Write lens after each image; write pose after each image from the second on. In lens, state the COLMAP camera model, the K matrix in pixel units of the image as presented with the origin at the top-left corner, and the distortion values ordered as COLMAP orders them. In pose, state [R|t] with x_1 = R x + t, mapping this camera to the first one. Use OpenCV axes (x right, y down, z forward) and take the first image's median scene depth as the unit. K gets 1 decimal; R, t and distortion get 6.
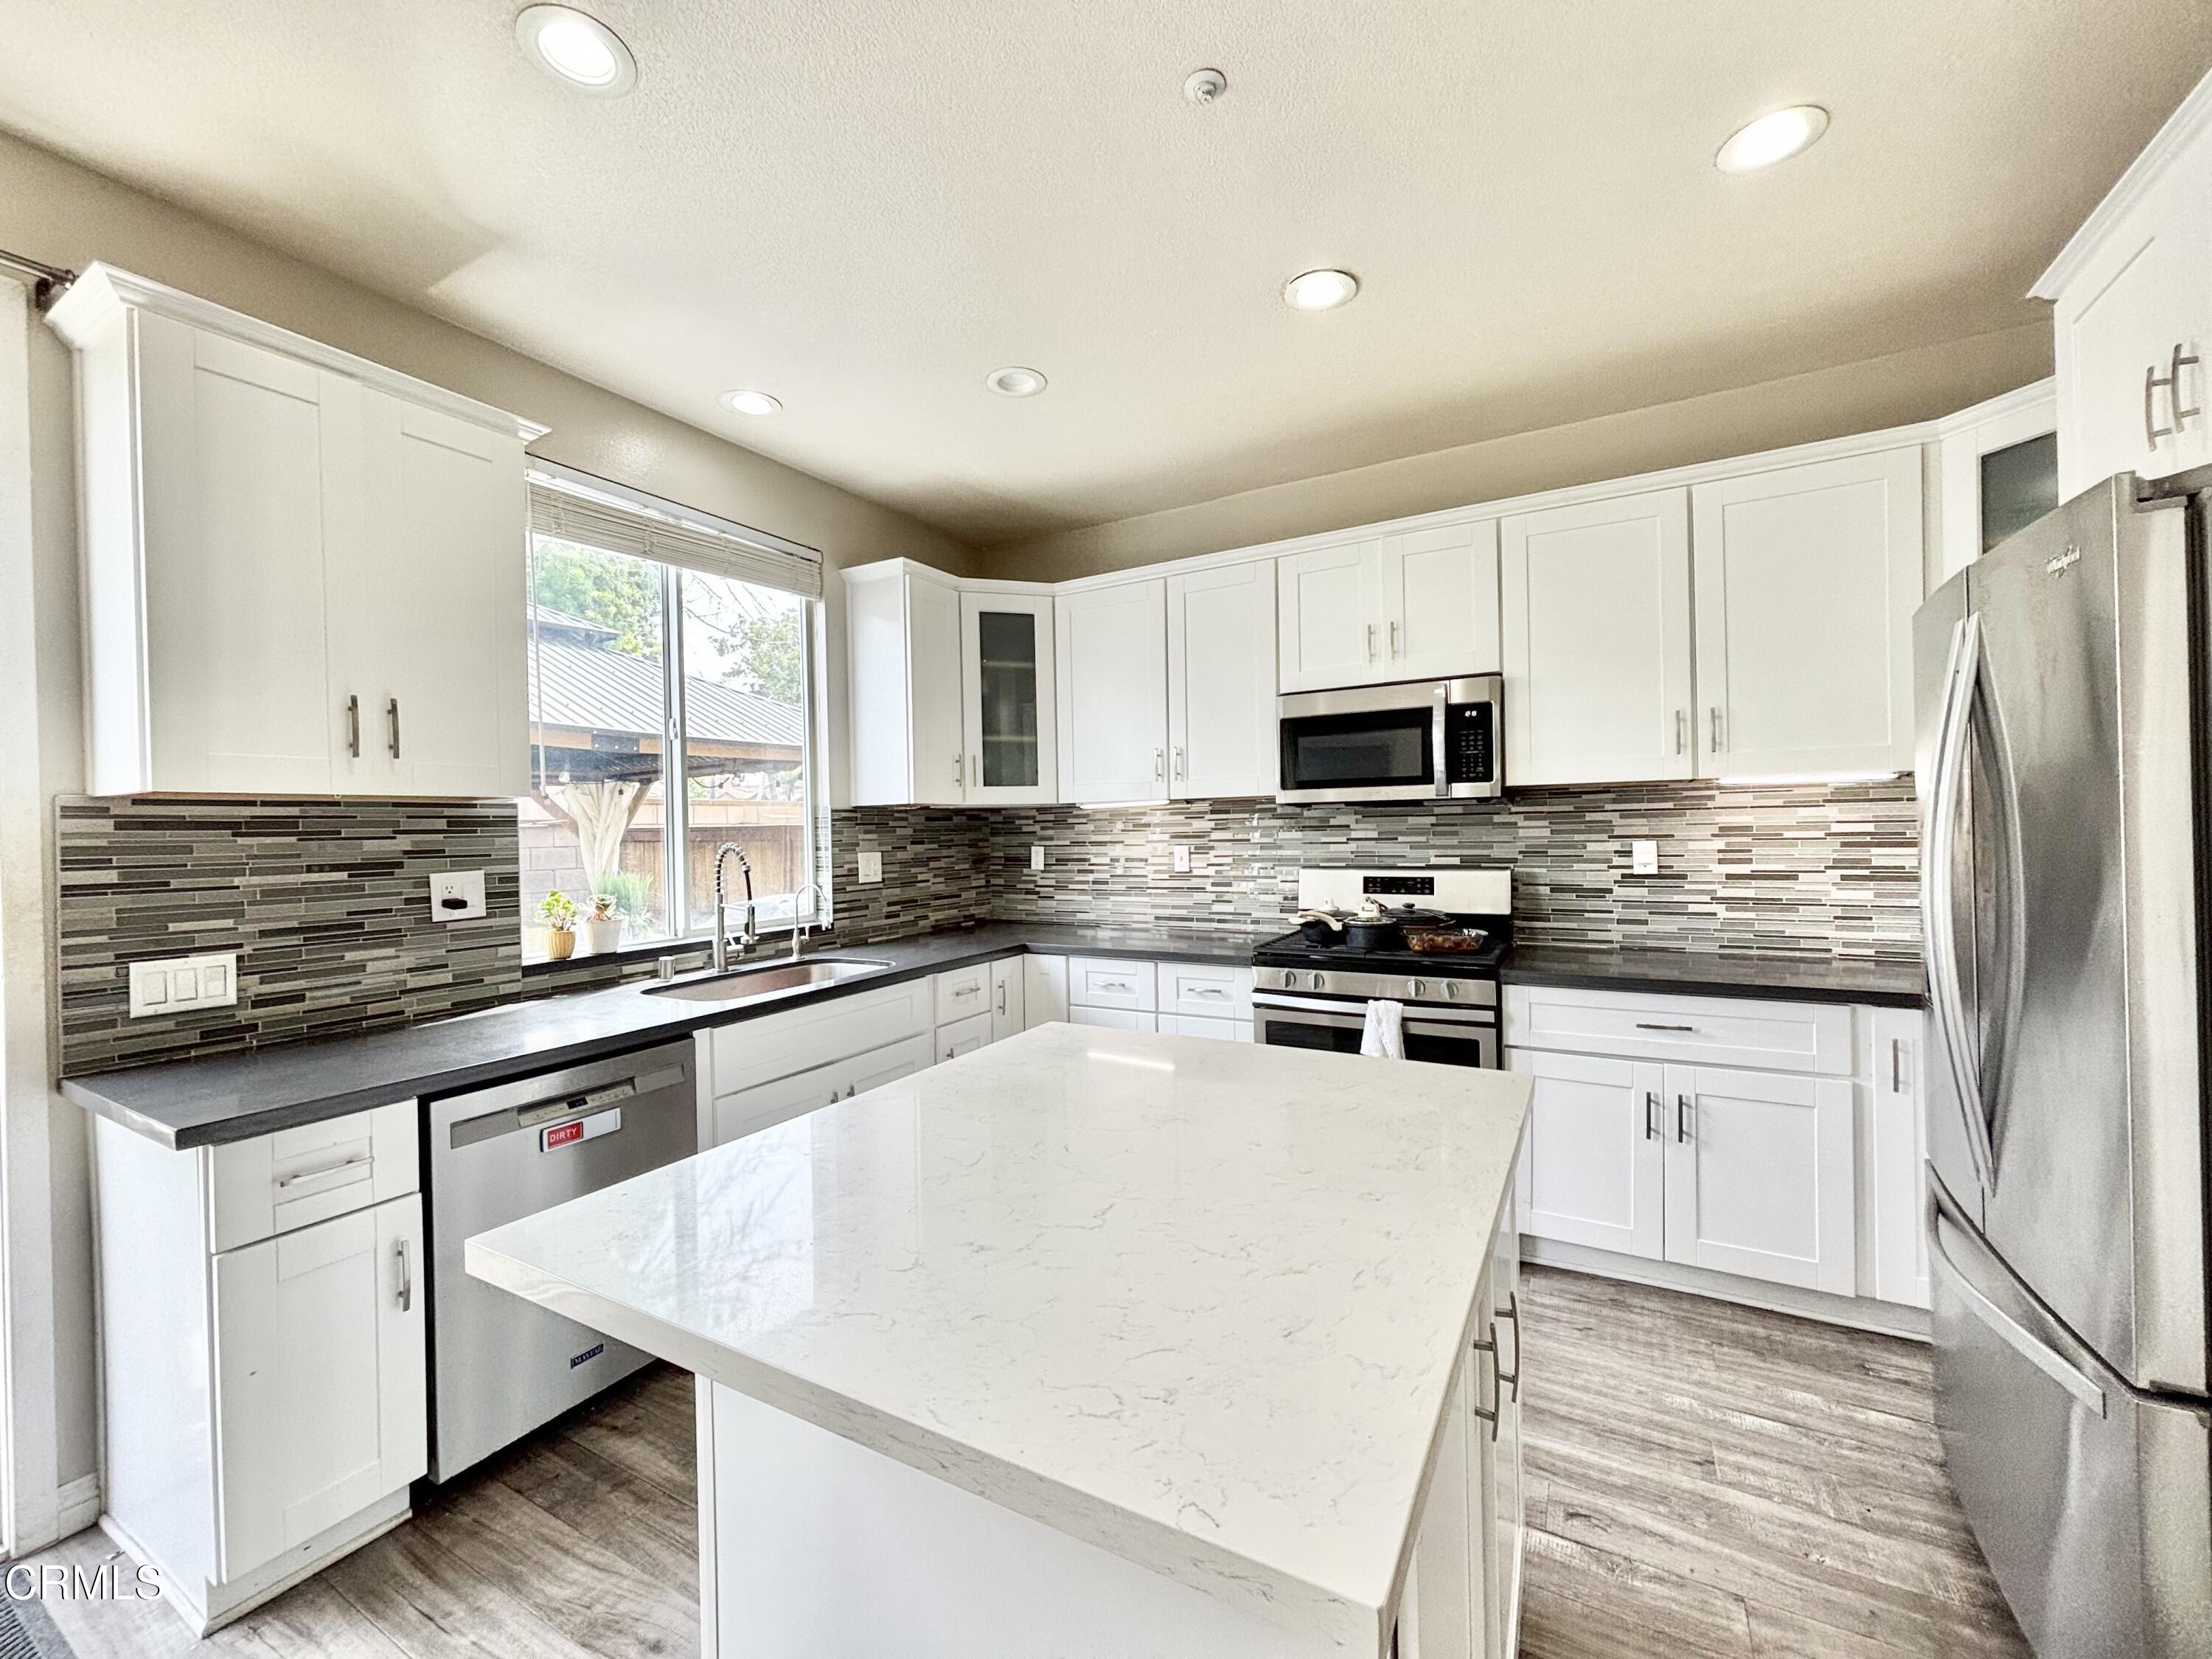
lens RADIAL K [[889.8, 0, 1111.4], [0, 889.8, 835.0], [0, 0, 1]] dist [0.001081, -0.000282]
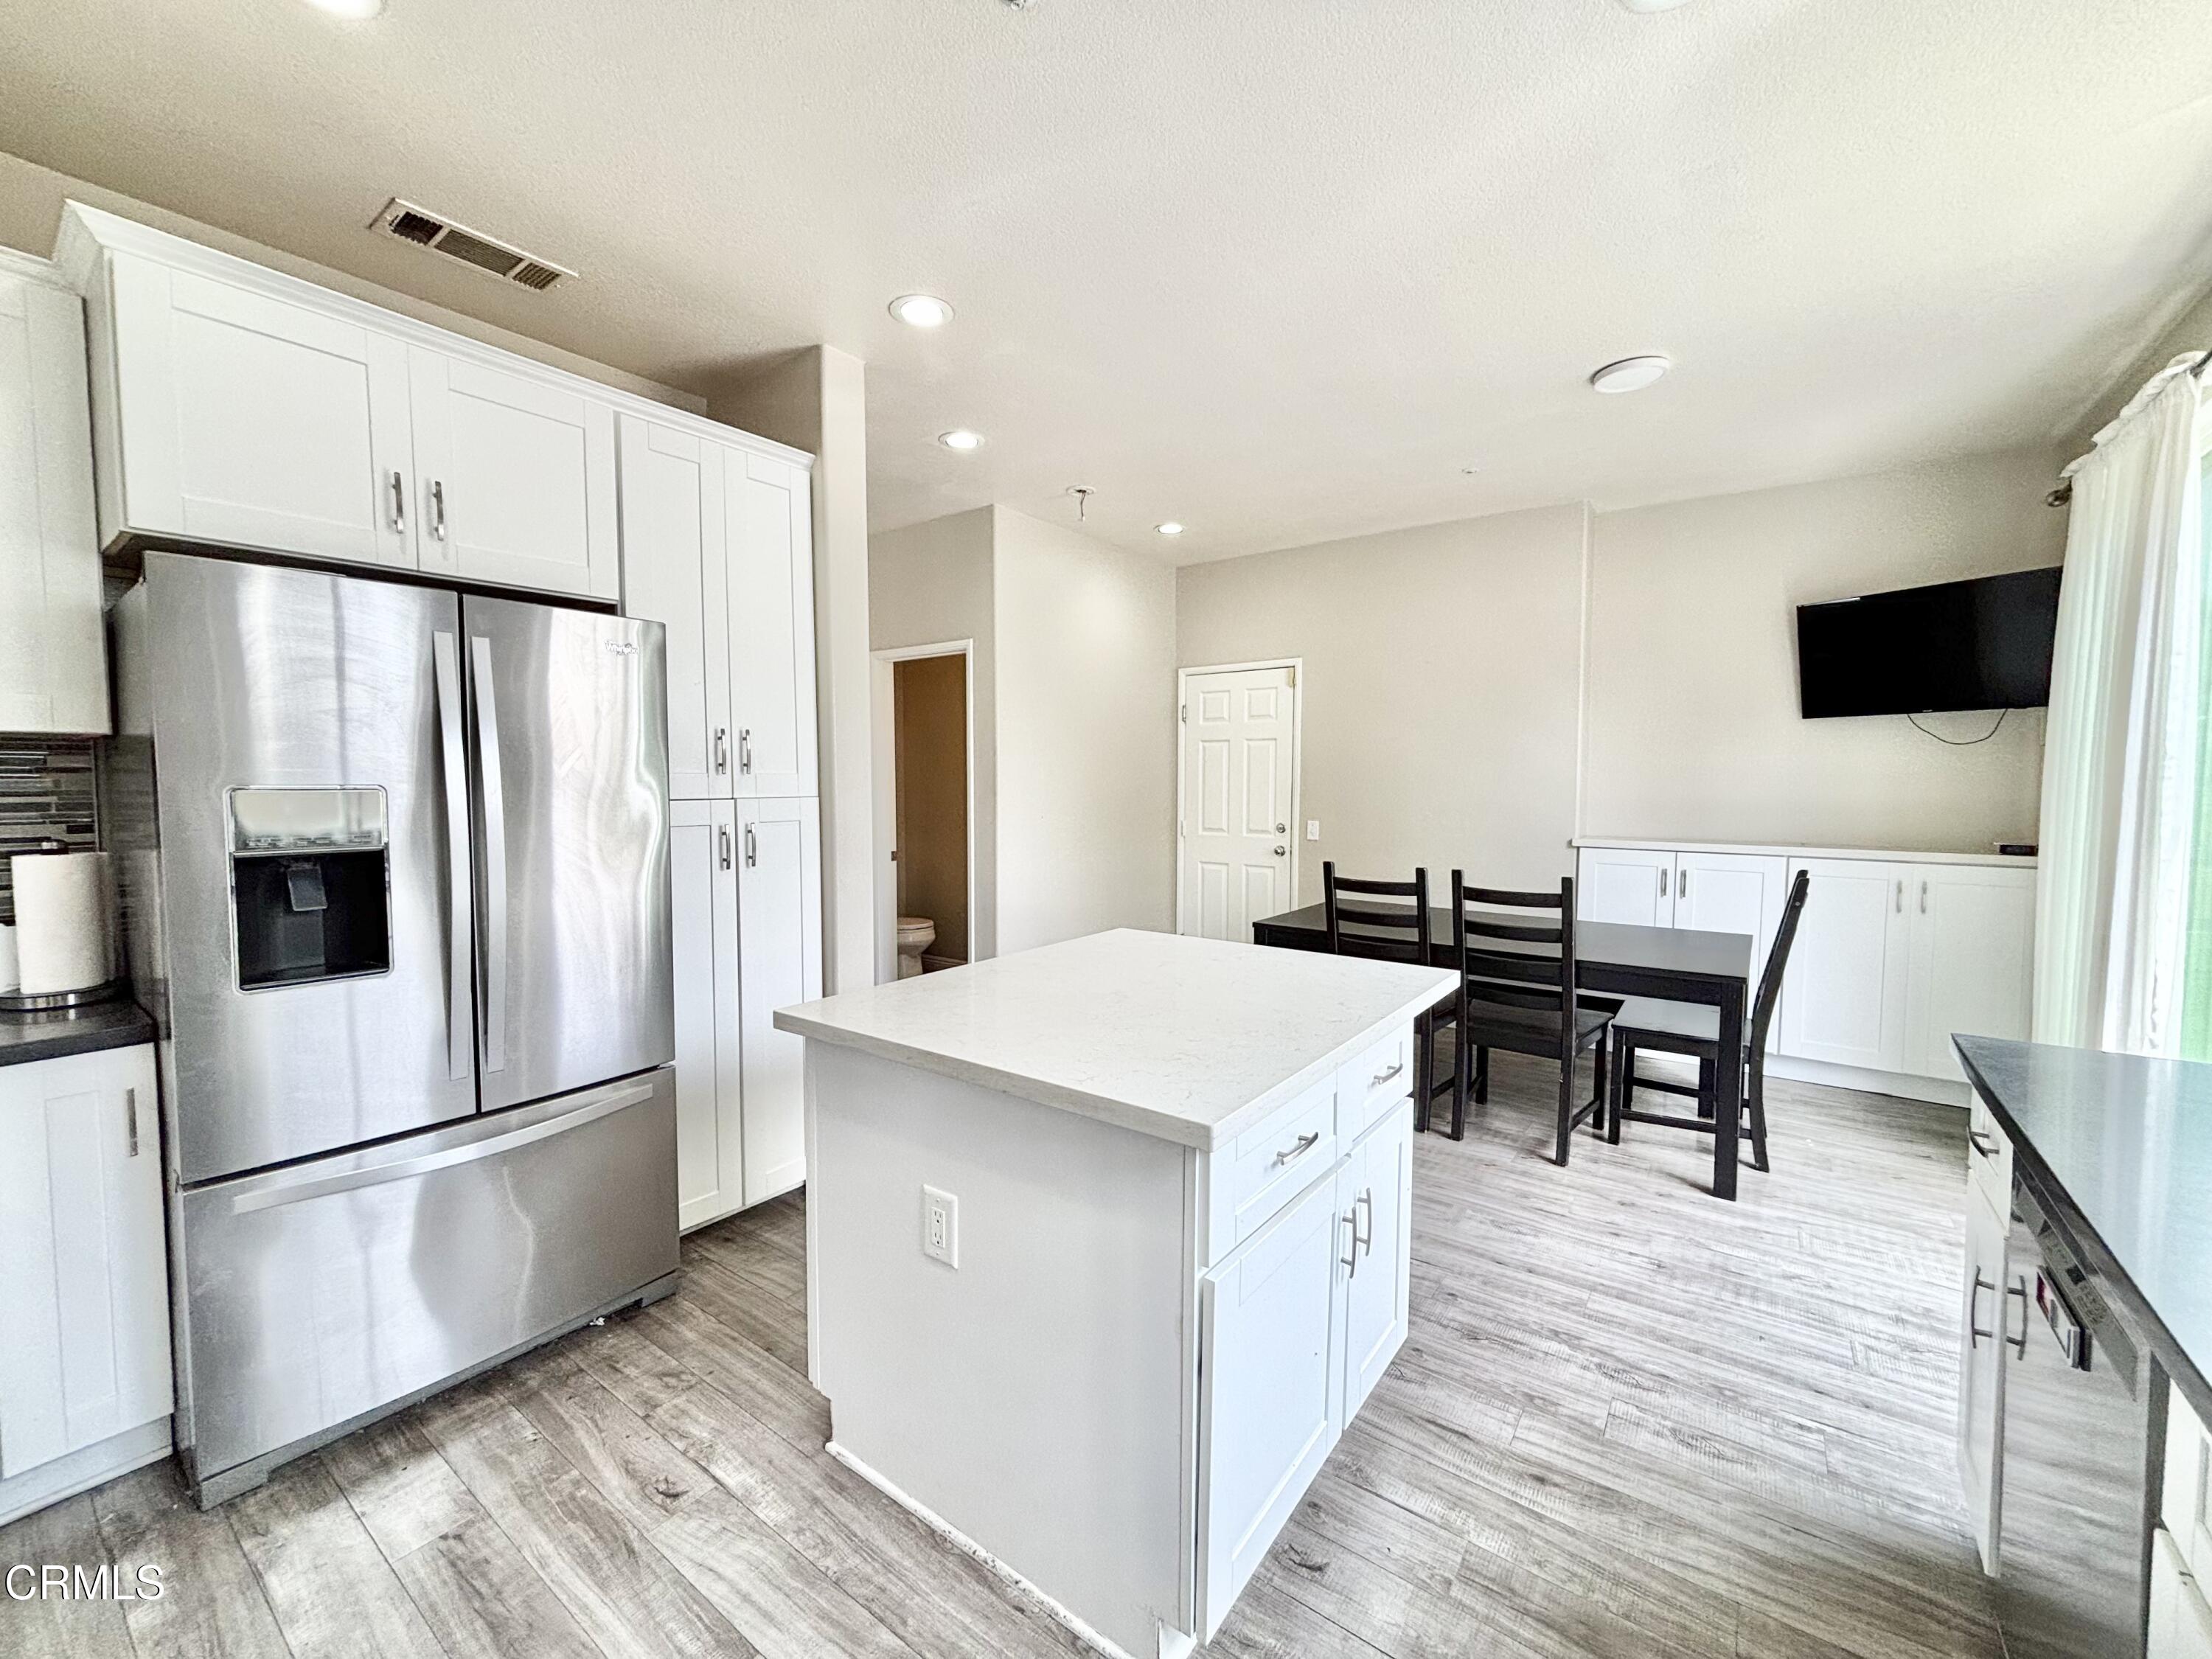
lens RADIAL K [[889.8, 0, 1111.4], [0, 889.8, 835.0], [0, 0, 1]] dist [0.001081, -0.000282]
pose [[-0.992913, 0.012285, 0.118203, -0.053453], [0.020677, 0.997330, 0.070035, -0.016255], [-0.117027, 0.071983, -0.990517, 1.091809]]
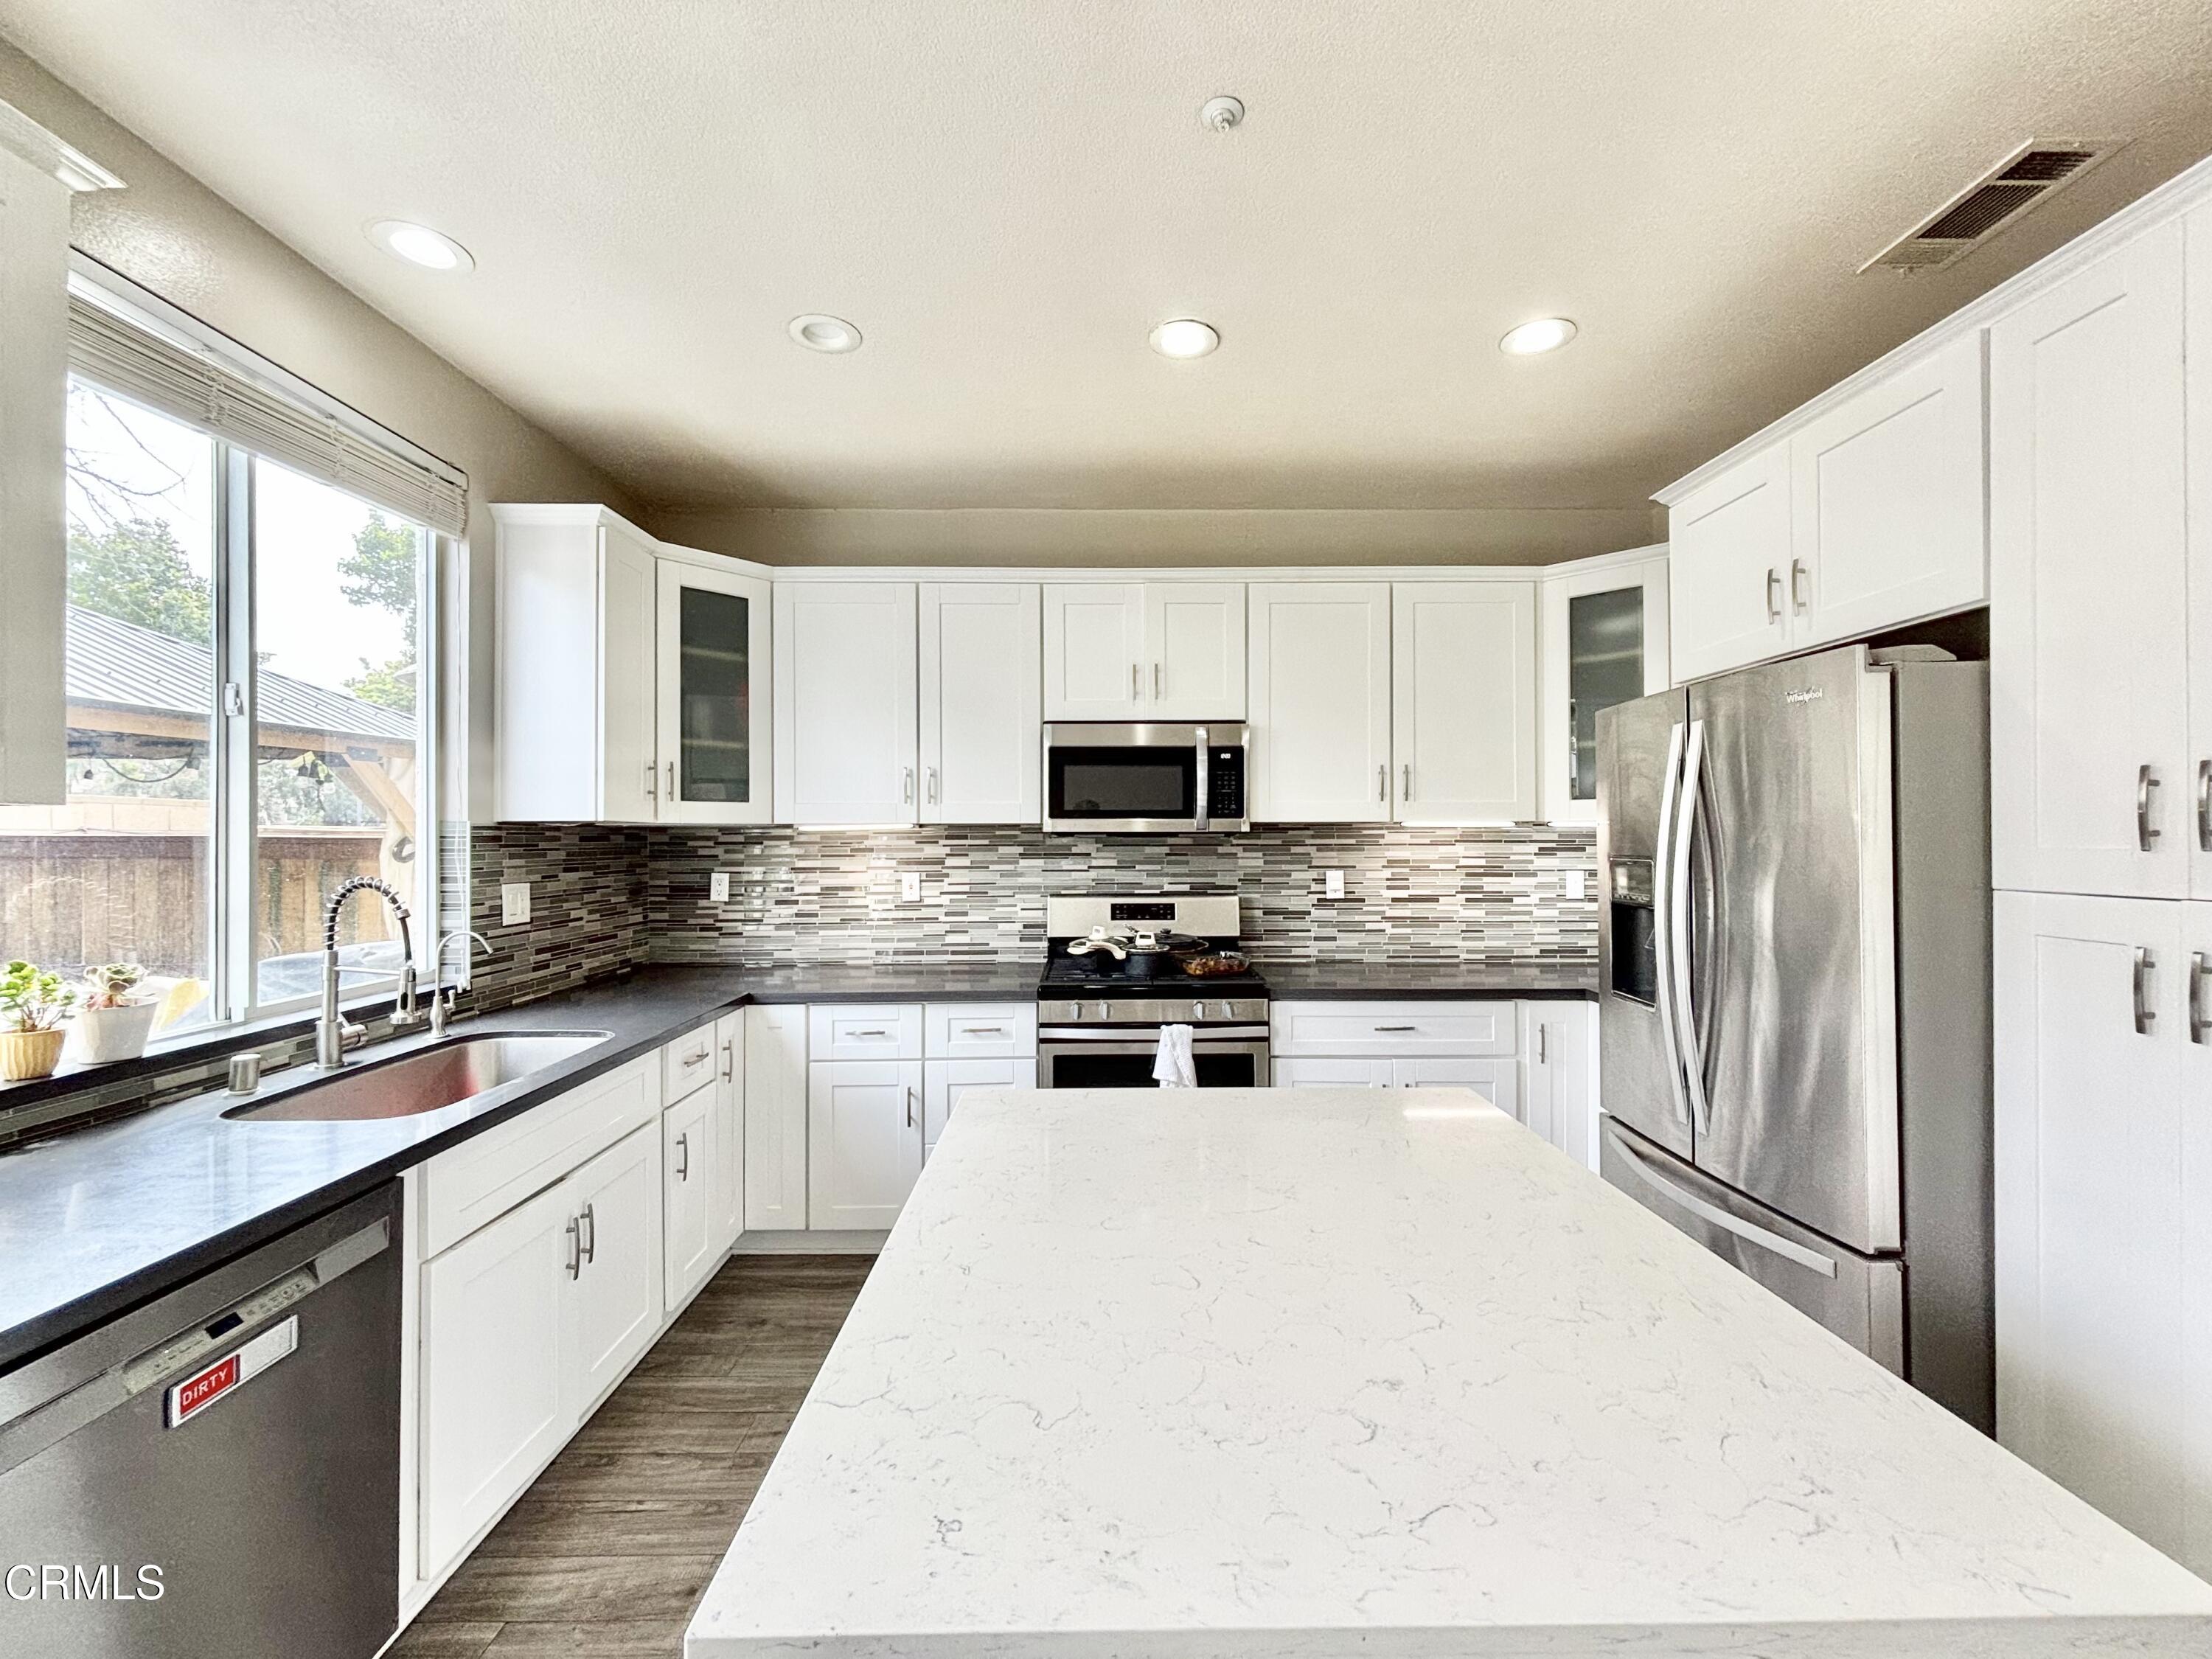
lens RADIAL K [[889.0, 0, 1107.4], [0, 889.0, 831.6], [0, 0, 1]] dist [0.004961, -0.000434]
pose [[0.866686, 0.021457, 0.498393, -0.263011], [-0.010130, 0.999626, -0.025421, -0.012383], [-0.498752, 0.016983, 0.866578, 0.123628]]
